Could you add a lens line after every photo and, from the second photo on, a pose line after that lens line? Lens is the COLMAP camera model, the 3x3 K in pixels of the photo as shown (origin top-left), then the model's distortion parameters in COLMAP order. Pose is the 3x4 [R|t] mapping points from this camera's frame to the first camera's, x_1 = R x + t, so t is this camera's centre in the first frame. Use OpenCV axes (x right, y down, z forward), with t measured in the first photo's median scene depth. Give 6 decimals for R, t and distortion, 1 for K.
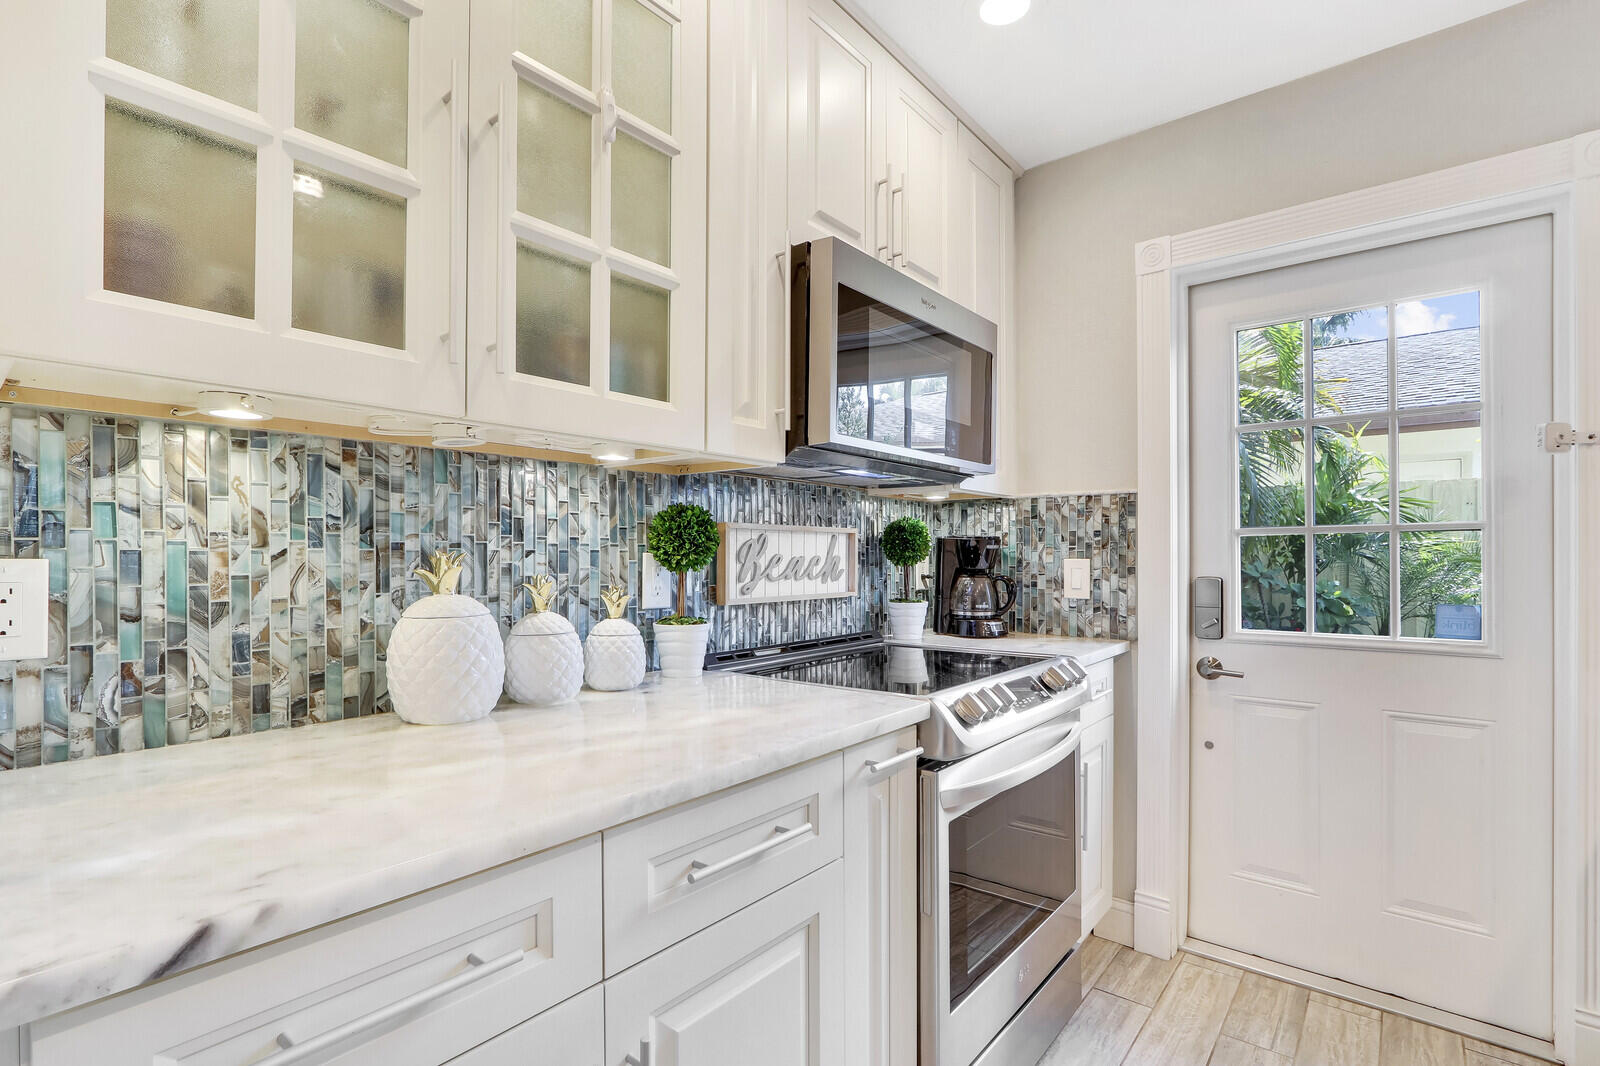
lens RADIAL K [[756.0, 0, 790.8], [0, 756.0, 560.8], [0, 0, 1]] dist [-0.004098, -0.000249]
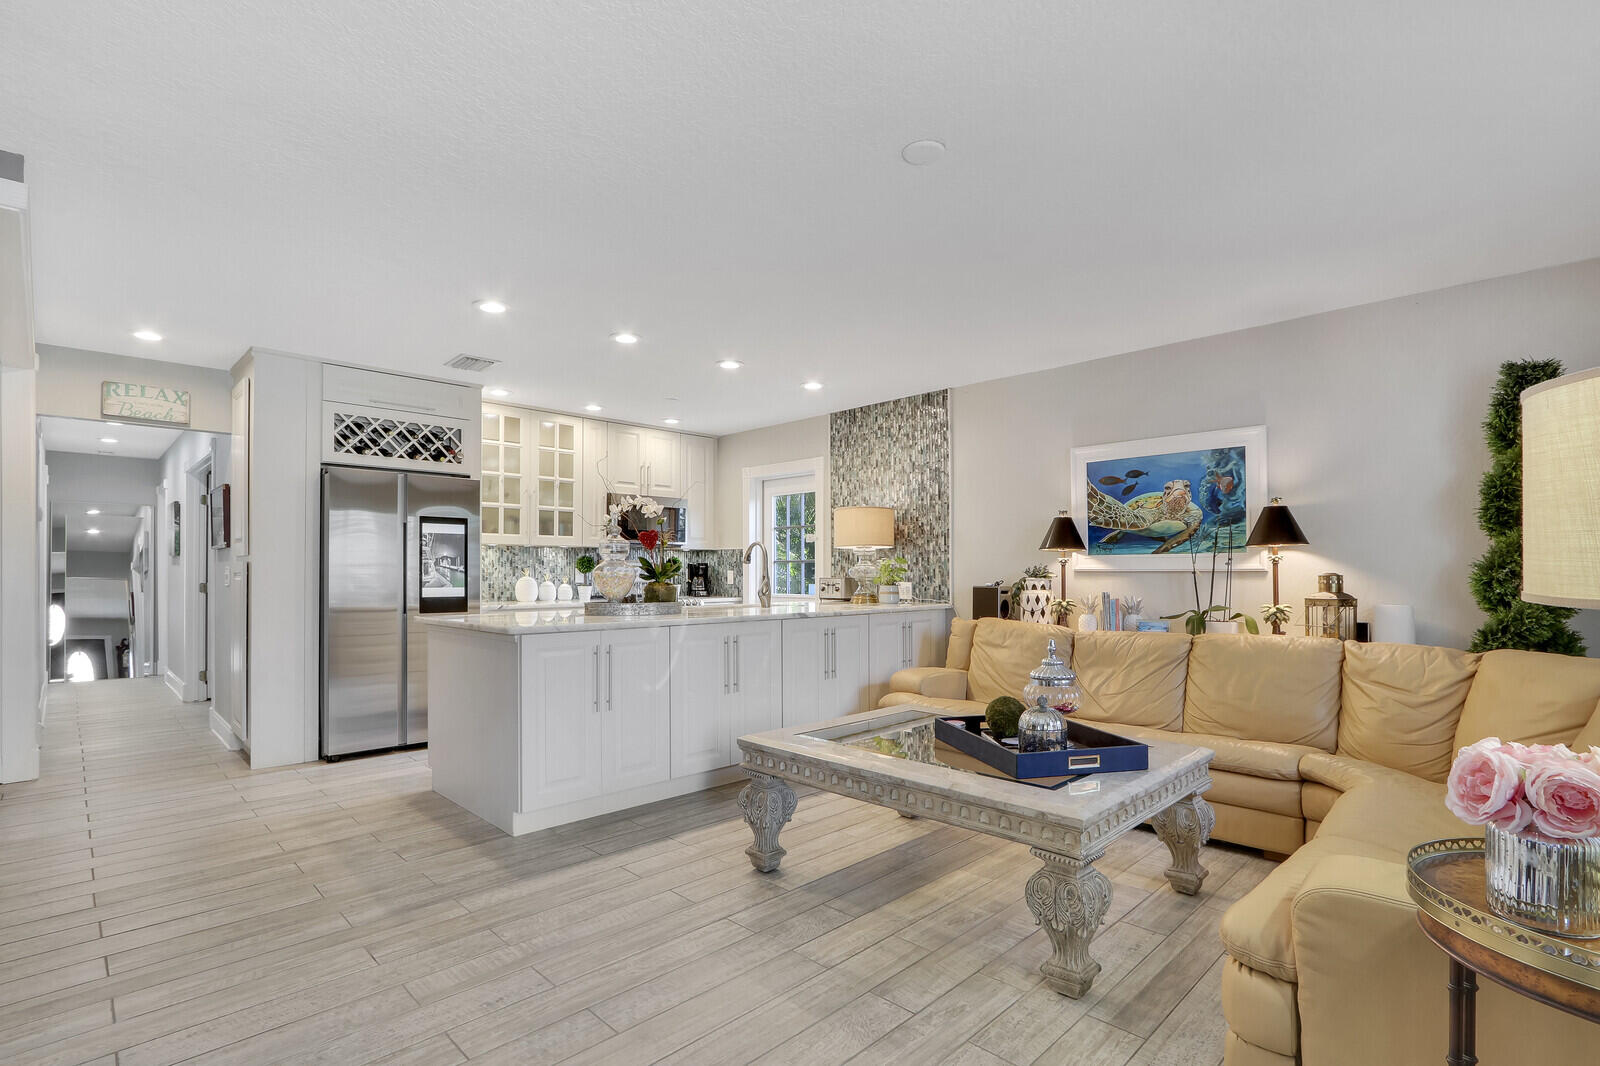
lens RADIAL K [[756.0, 0, 790.8], [0, 756.0, 560.8], [0, 0, 1]] dist [-0.004098, -0.000249]
pose [[0.994141, -0.001908, -0.108071, 1.376044], [-0.000622, 0.999727, -0.023371, 0.042185], [0.108086, 0.023302, 0.993868, -2.852160]]
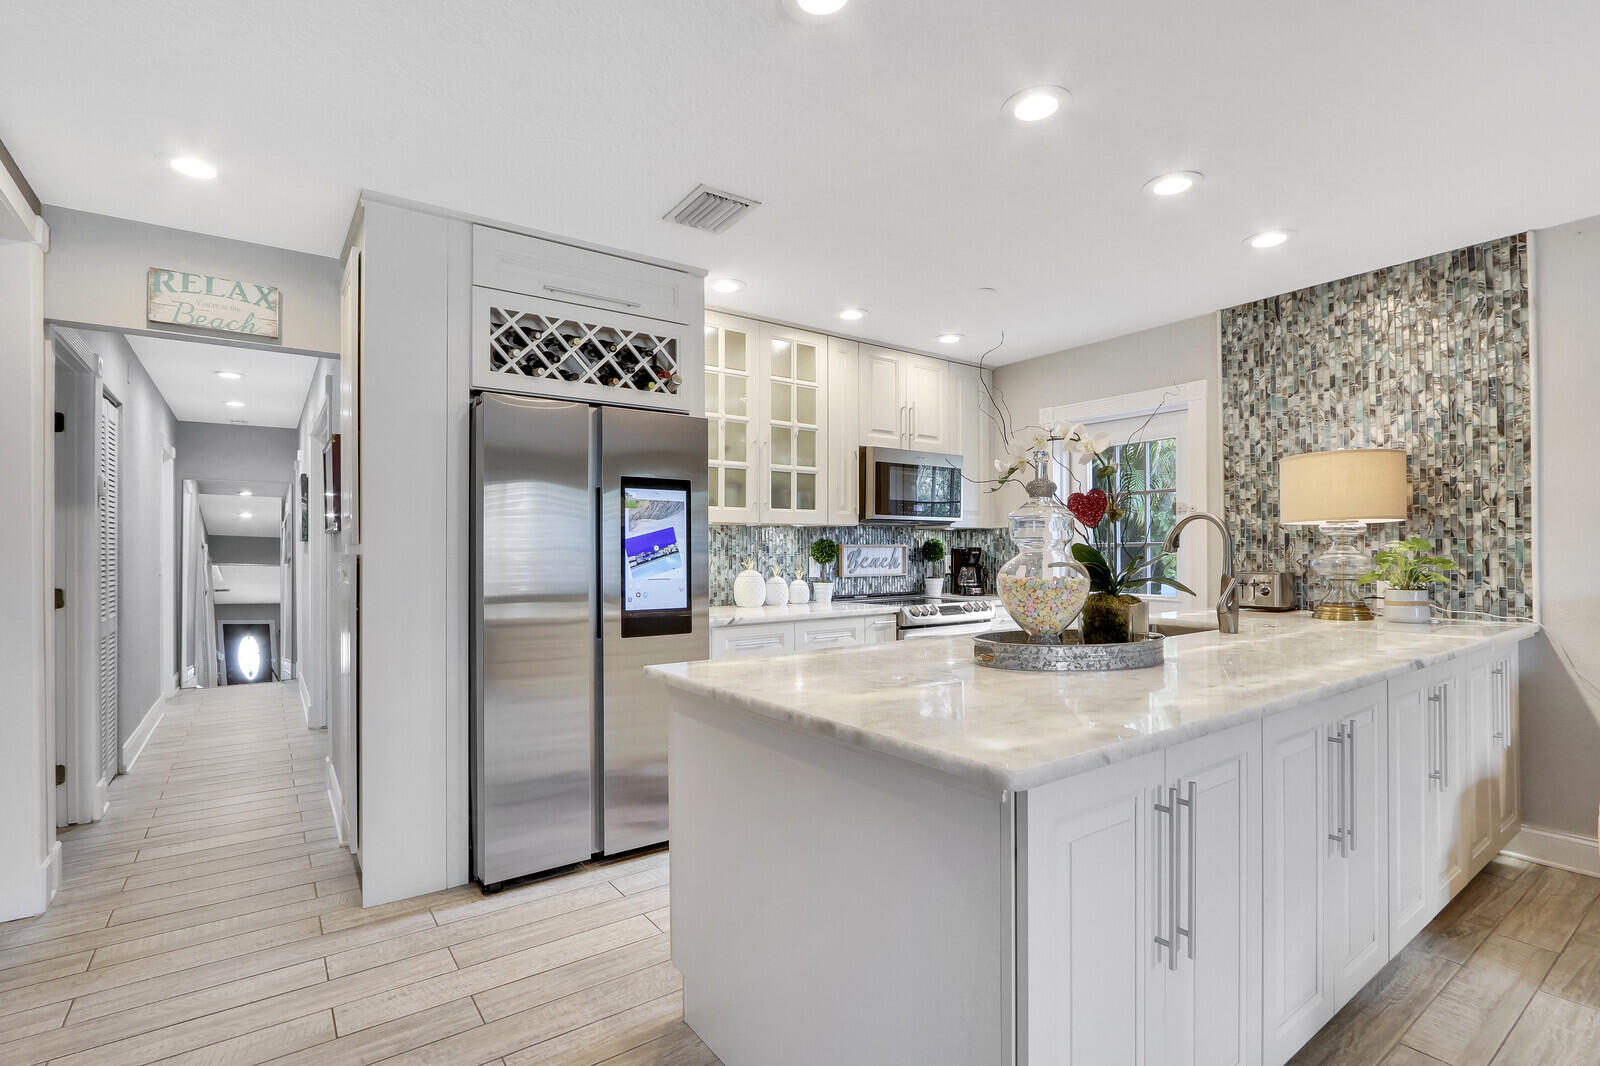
lens RADIAL K [[743.8, 0, 791.8], [0, 743.8, 541.9], [0, 0, 1]] dist [-0.009634, 0.000046]
pose [[0.967567, -0.007022, -0.252516, 0.432169], [0.001876, 0.999786, -0.020613, -0.009647], [0.252607, 0.019470, 0.967373, -1.655697]]
